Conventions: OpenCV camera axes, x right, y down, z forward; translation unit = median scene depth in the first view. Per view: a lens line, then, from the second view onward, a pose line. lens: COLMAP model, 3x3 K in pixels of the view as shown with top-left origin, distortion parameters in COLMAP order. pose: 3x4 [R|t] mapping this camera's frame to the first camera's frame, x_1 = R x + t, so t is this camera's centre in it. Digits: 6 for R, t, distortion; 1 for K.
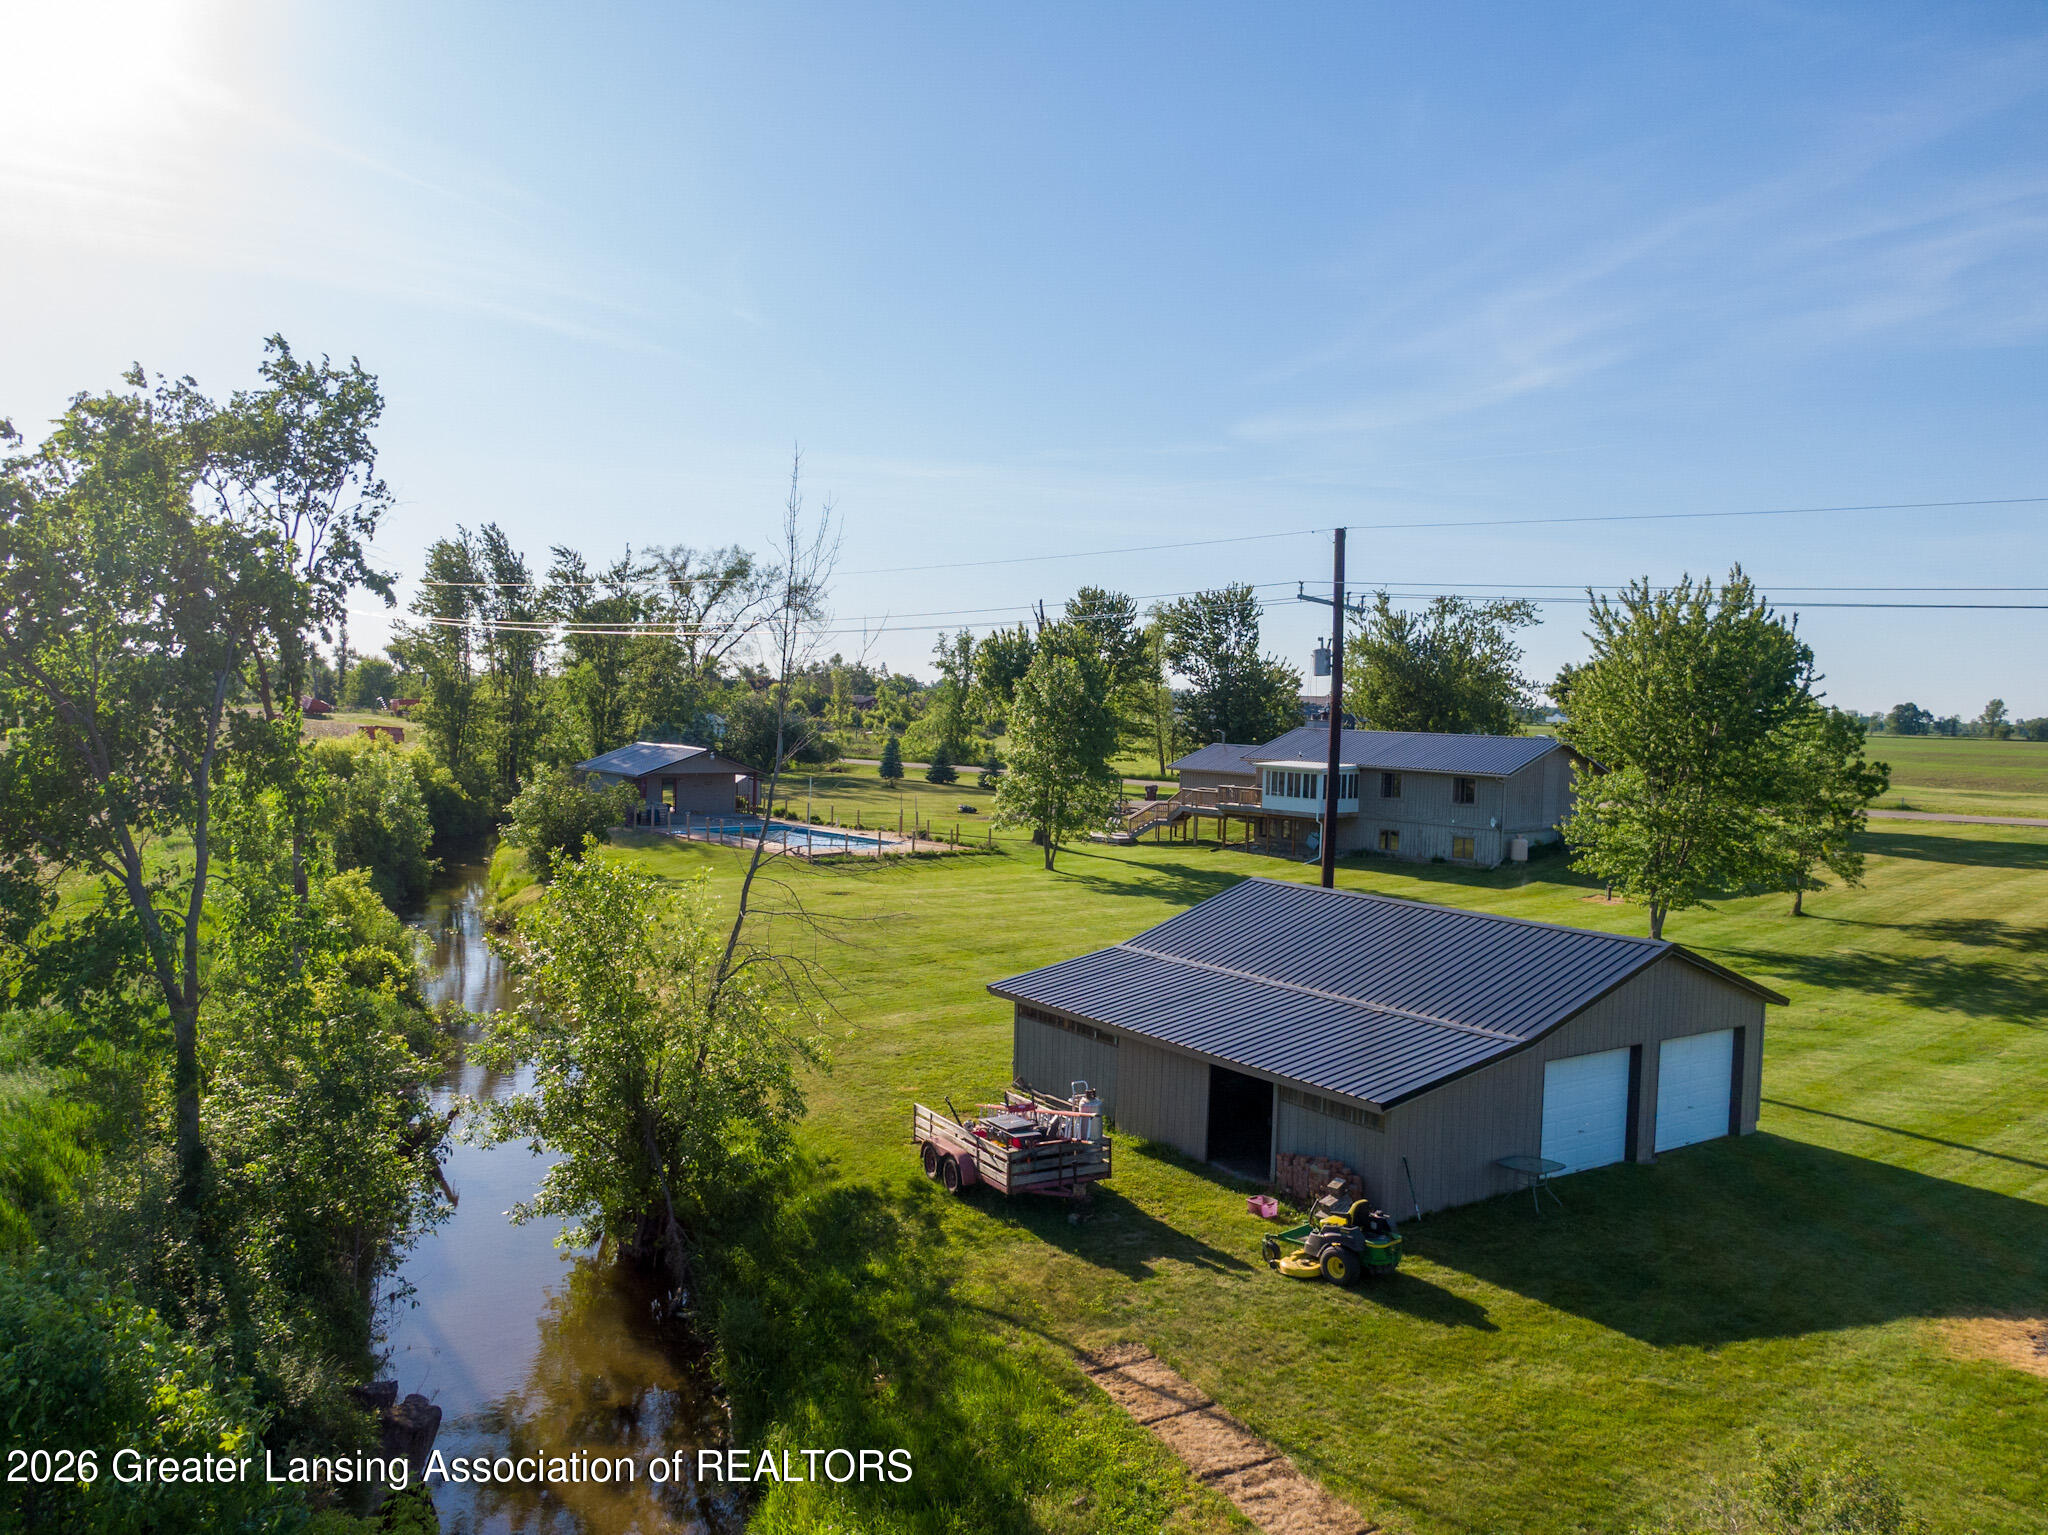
lens RADIAL K [[1556.4, 0, 1023.7], [0, 1556.4, 853.4], [0, 0, 1]] dist [0.034928, -0.037154]
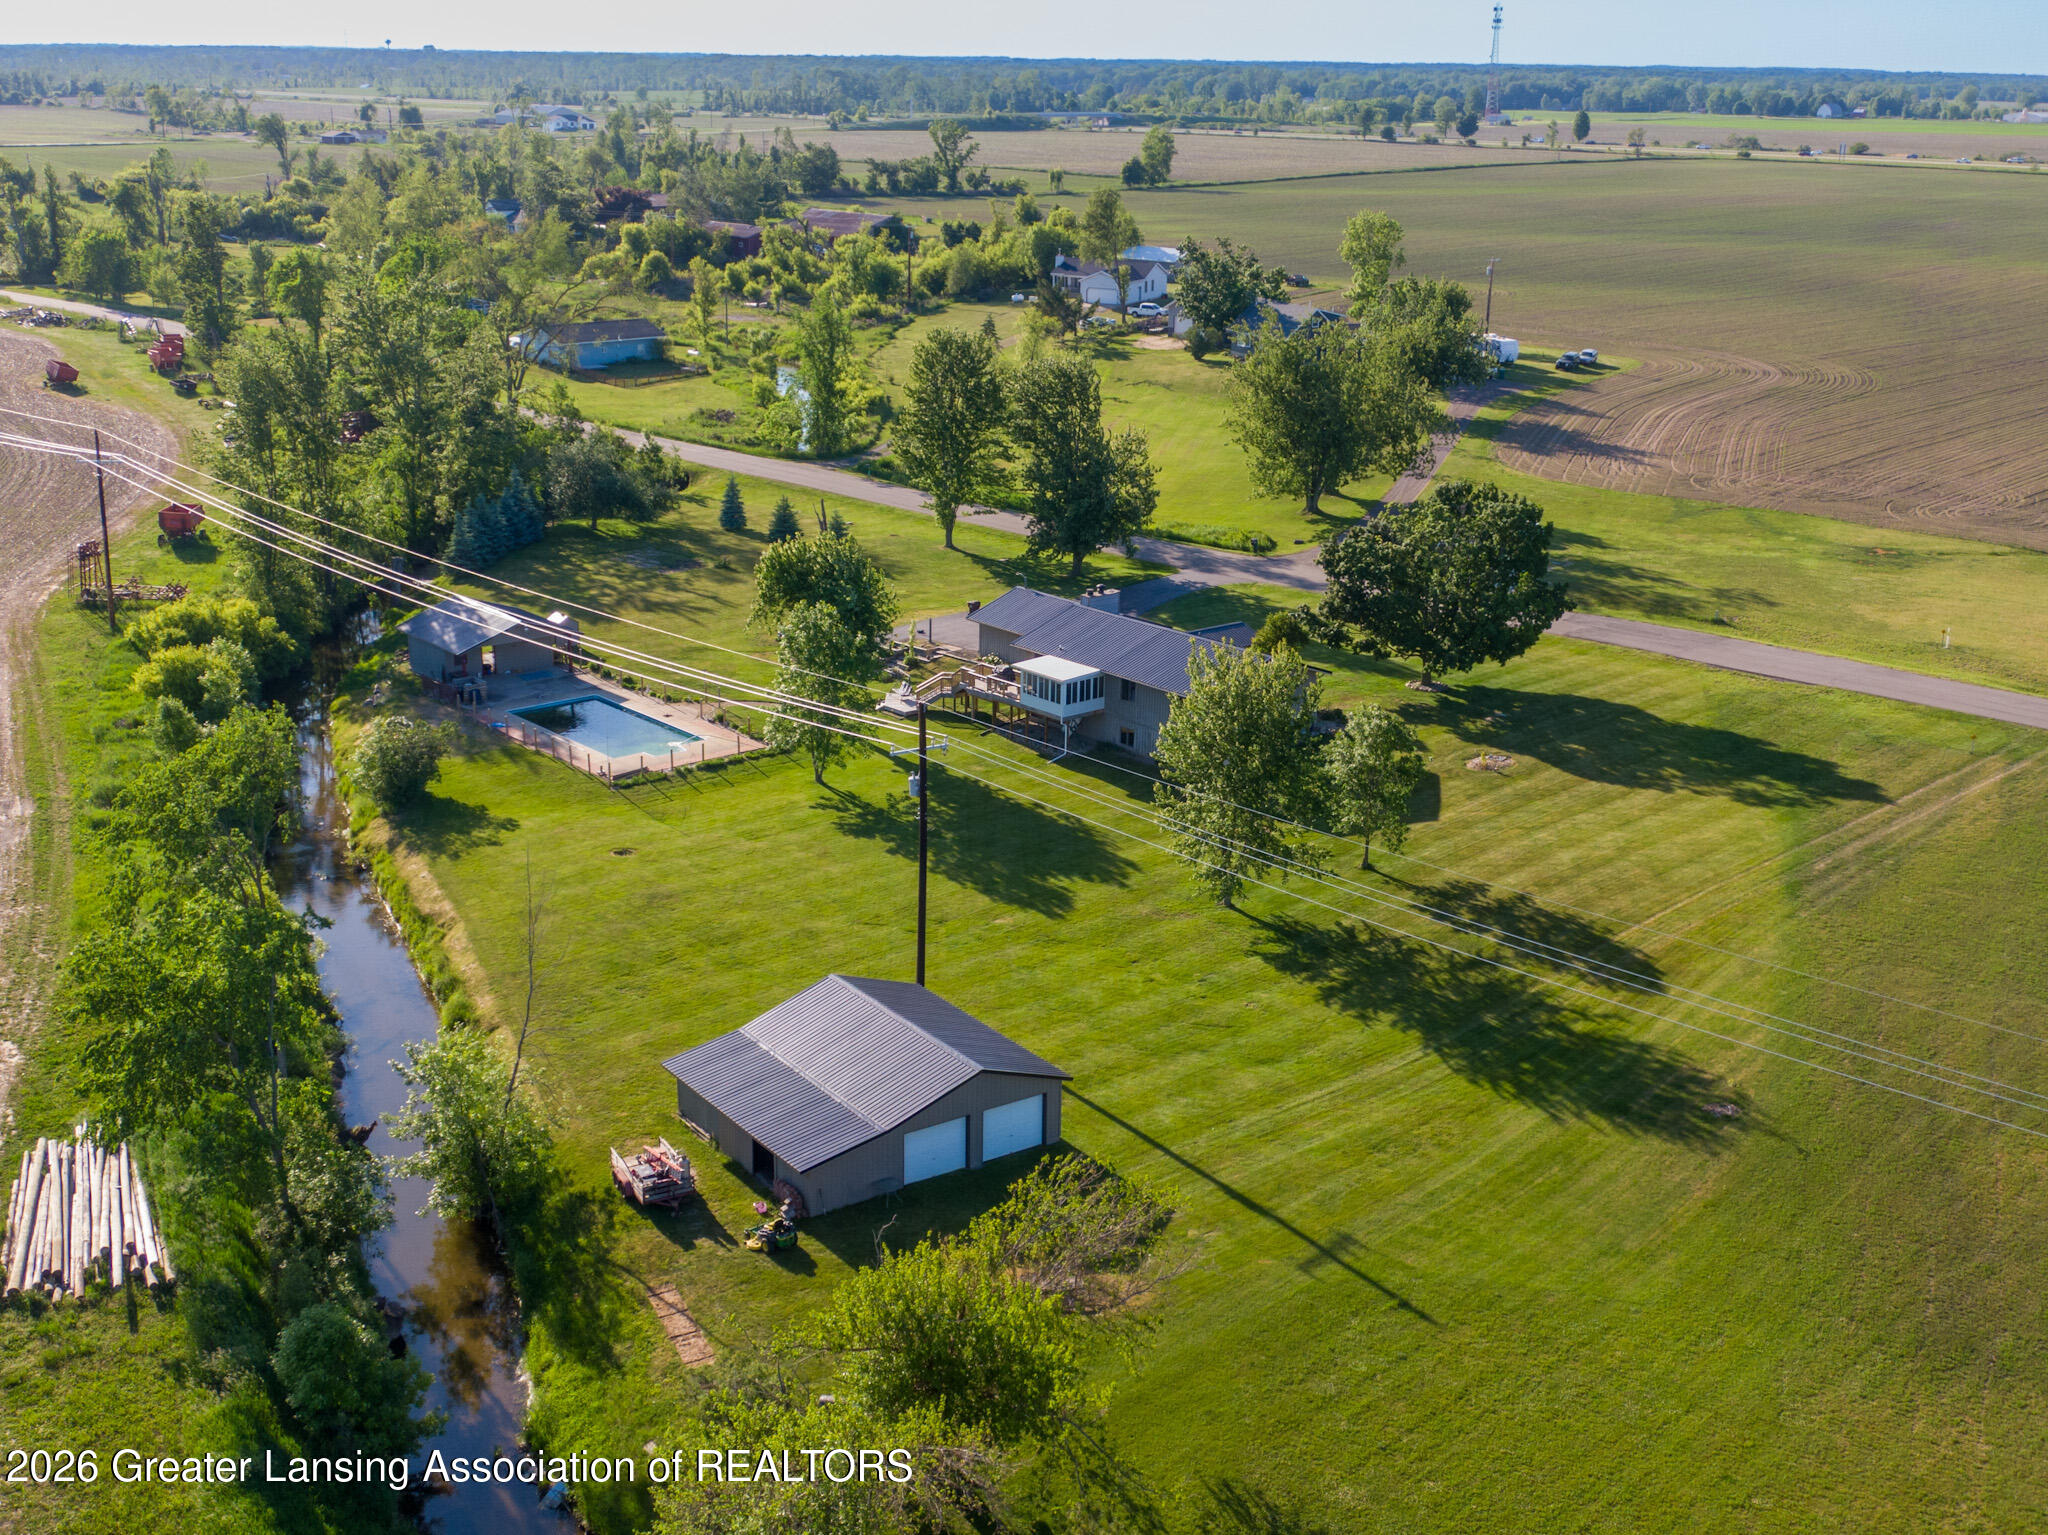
lens RADIAL K [[2366.2, 0, 1023.8], [0, 2366.2, 767.5], [0, 0, 1]] dist [0.012317, 0.000000]
pose [[0.999779, -0.014158, -0.015520, 0.128337], [0.016975, 0.979694, 0.199780, -0.228445], [0.012376, -0.199999, 0.979718, -0.469384]]
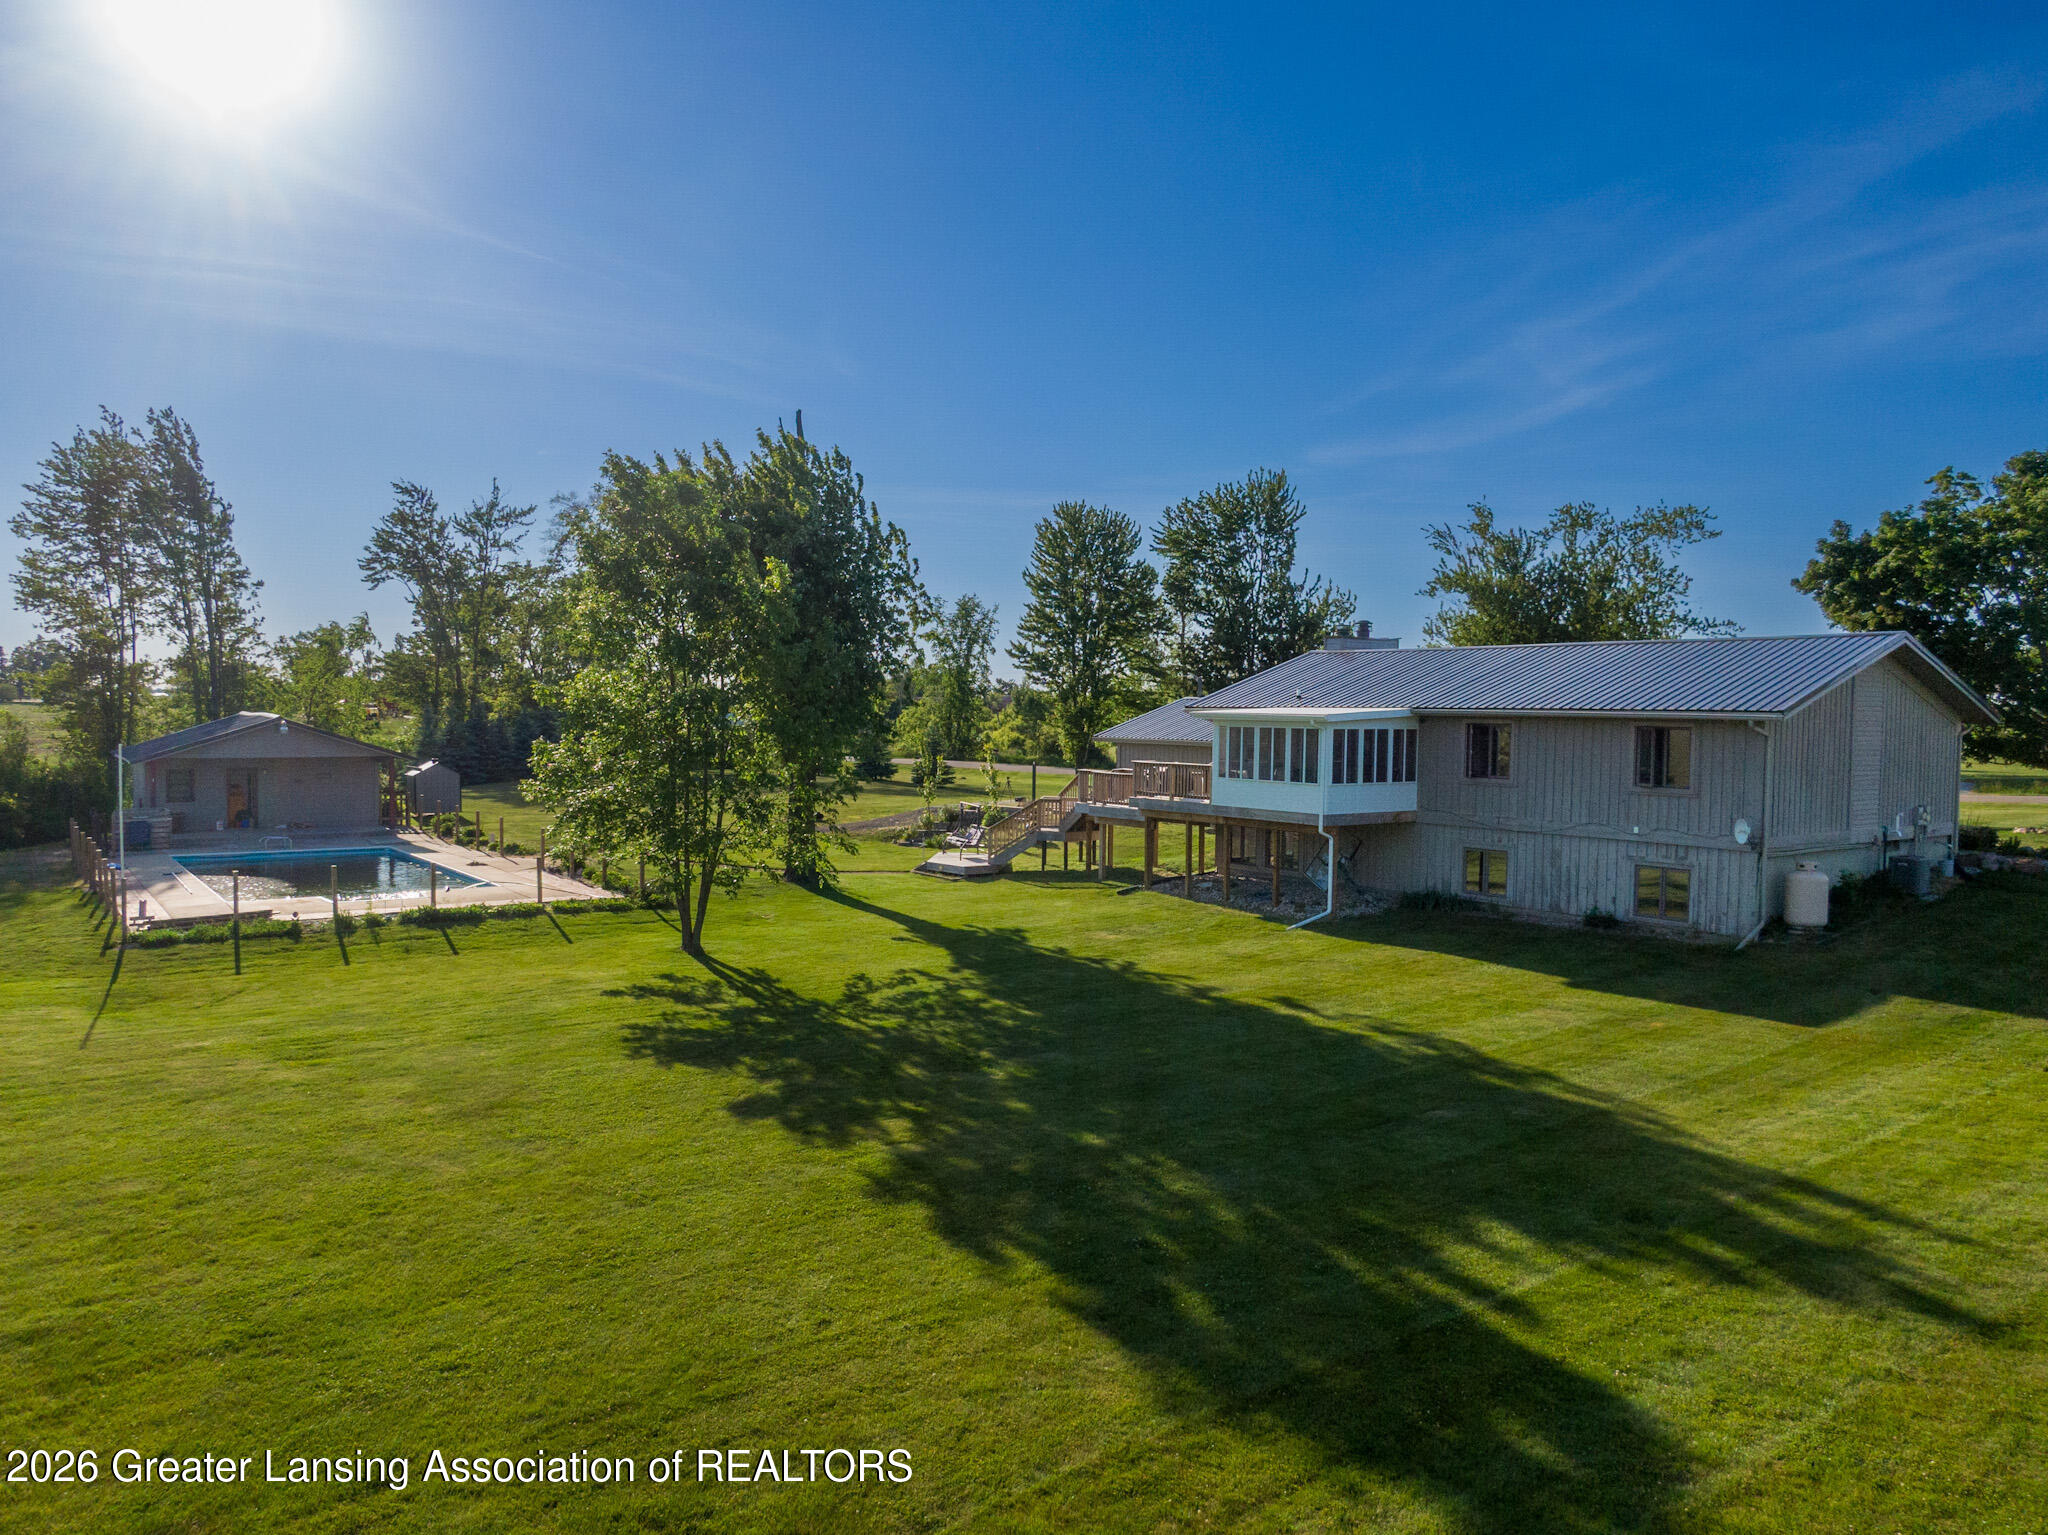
lens RADIAL K [[1450.4, 0, 1052.9], [0, 1450.4, 826.7], [0, 0, 1]] dist [0.008210, -0.021507]
pose [[0.997057, -0.011671, -0.075775, 0.097831], [0.010136, 0.999736, -0.020610, -0.009841], [0.075995, 0.019781, 0.996912, 0.394921]]
